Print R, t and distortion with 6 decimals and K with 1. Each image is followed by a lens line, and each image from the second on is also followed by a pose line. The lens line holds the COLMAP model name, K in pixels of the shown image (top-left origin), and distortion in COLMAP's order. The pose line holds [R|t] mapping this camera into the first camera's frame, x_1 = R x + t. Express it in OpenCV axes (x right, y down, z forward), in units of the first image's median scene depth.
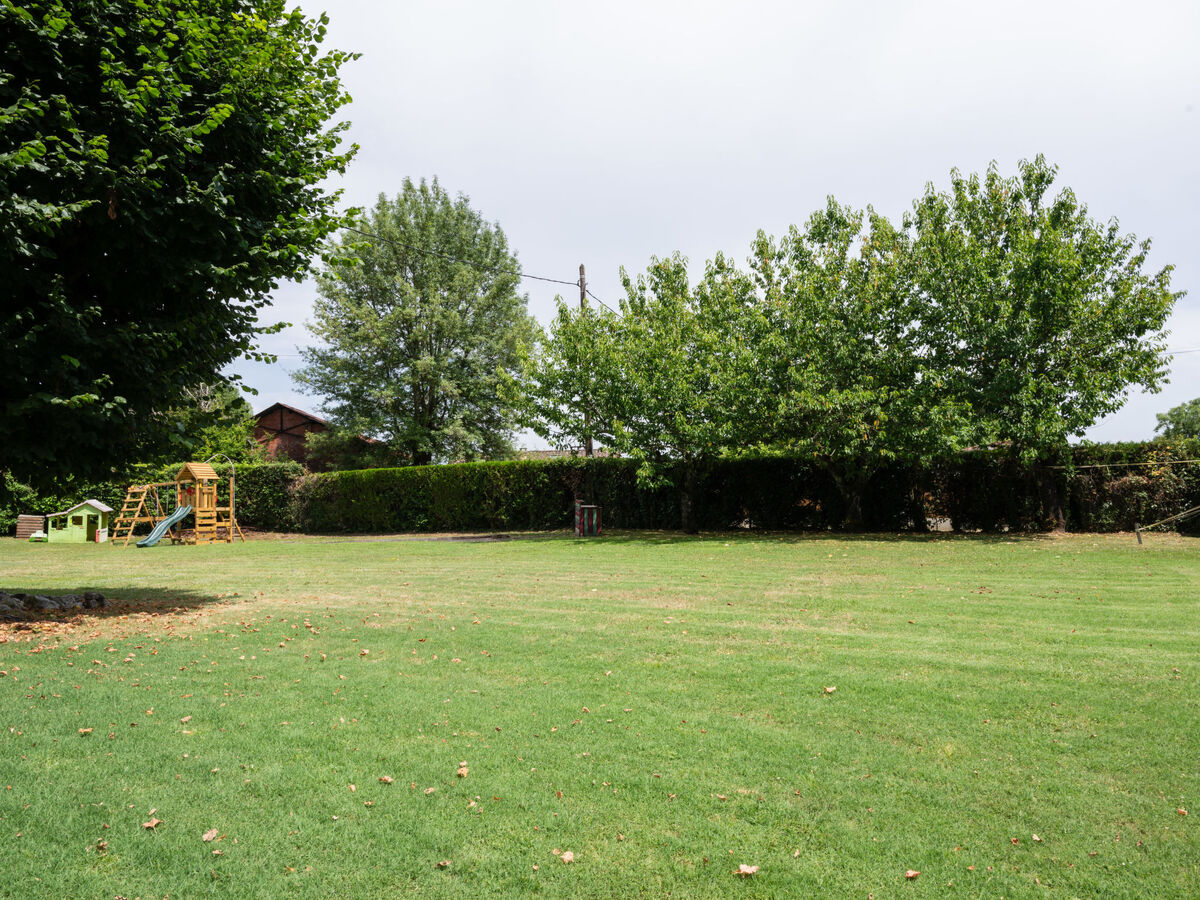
lens RADIAL K [[905.8, 0, 600.0], [0, 905.8, 450.0], [0, 0, 1]] dist [-0.002016, 0.000822]
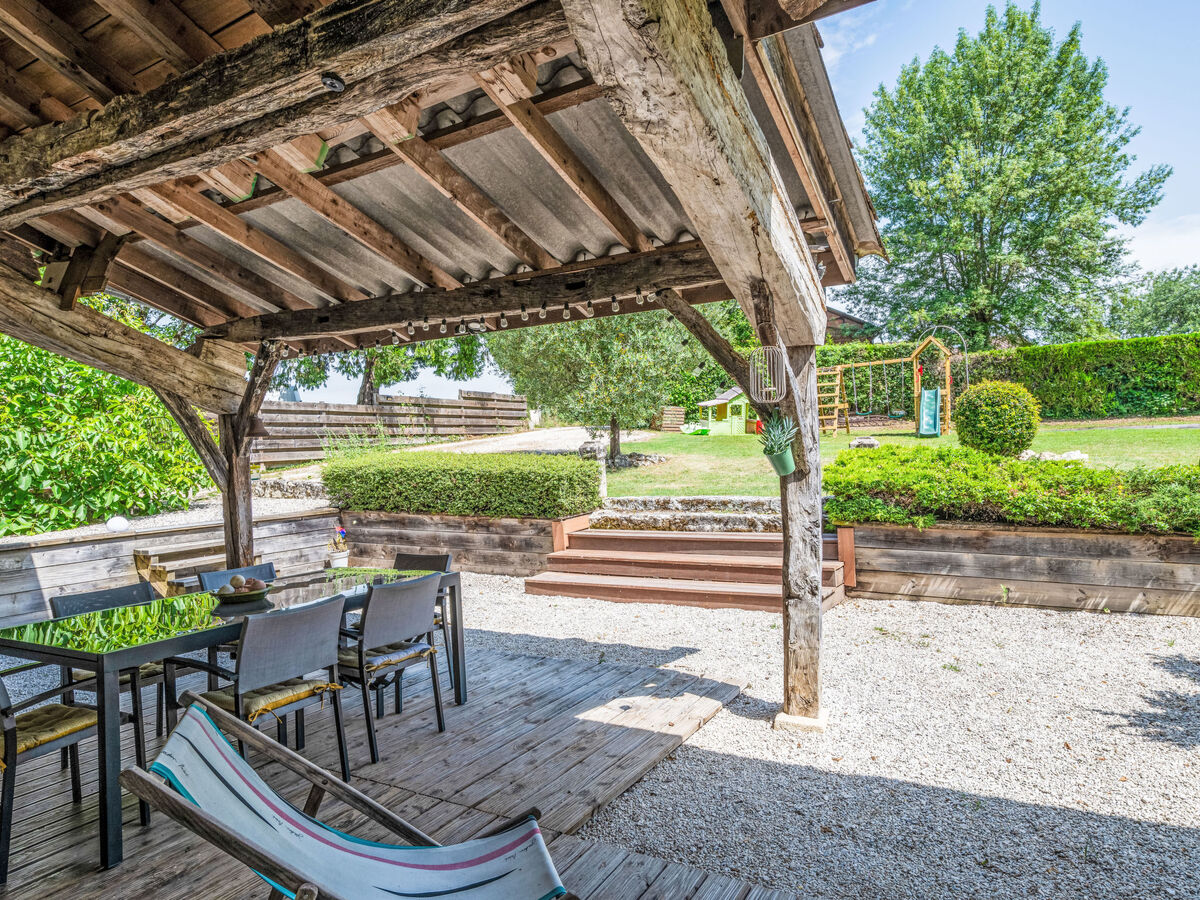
lens RADIAL K [[738.4, 0, 600.0], [0, 738.4, 450.0], [0, 0, 1]] dist [-0.000835, 0.000291]
pose [[0.996019, -0.014260, -0.087989, -0.639777], [0.024404, 0.993030, 0.115305, 0.030433], [0.085731, -0.116993, 0.989425, 0.275890]]
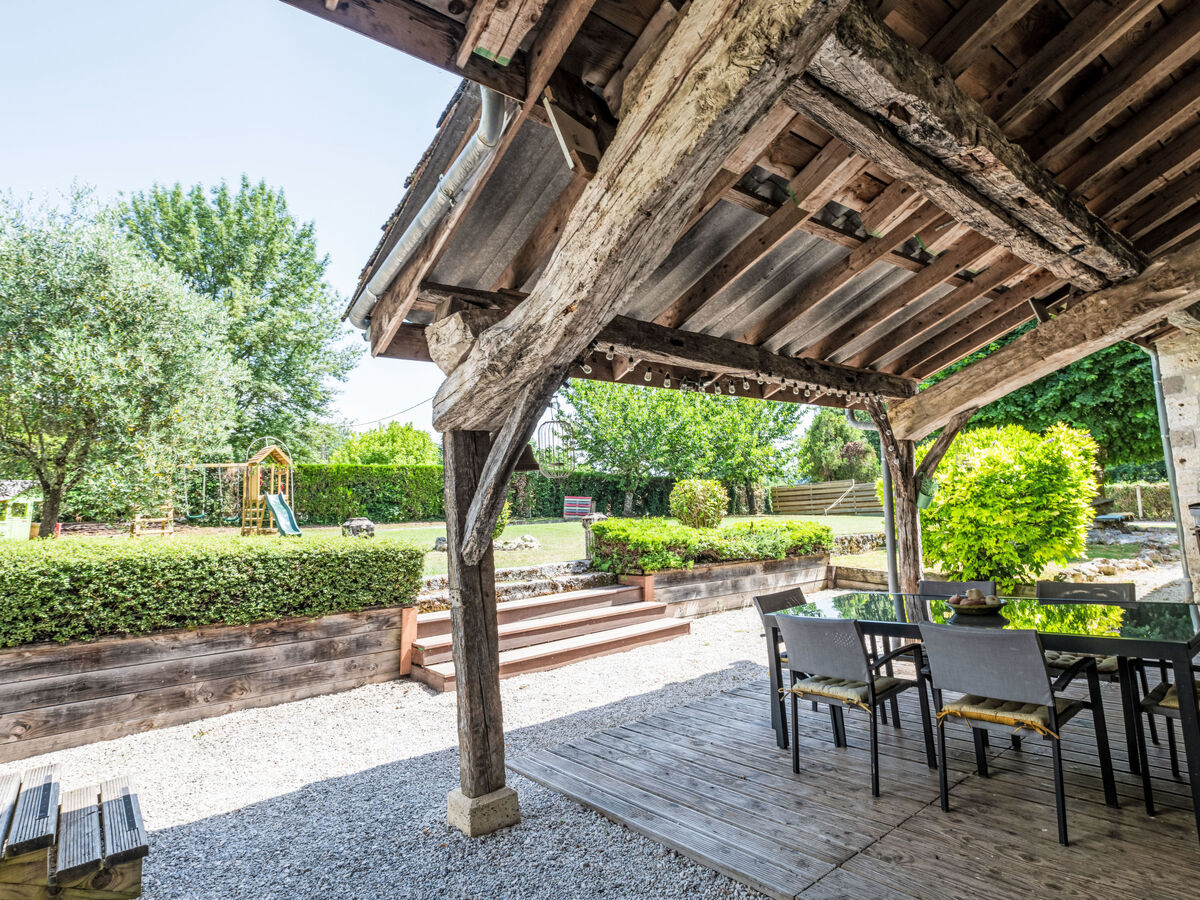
lens RADIAL K [[661.9, 0, 600.0], [0, 661.9, 450.0], [0, 0, 1]] dist [-0.003137, -0.000609]
pose [[0.445580, 0.090146, 0.890692, -0.821155], [-0.049326, 0.995878, -0.076116, 0.049061], [-0.893882, -0.010019, 0.448190, 0.382571]]
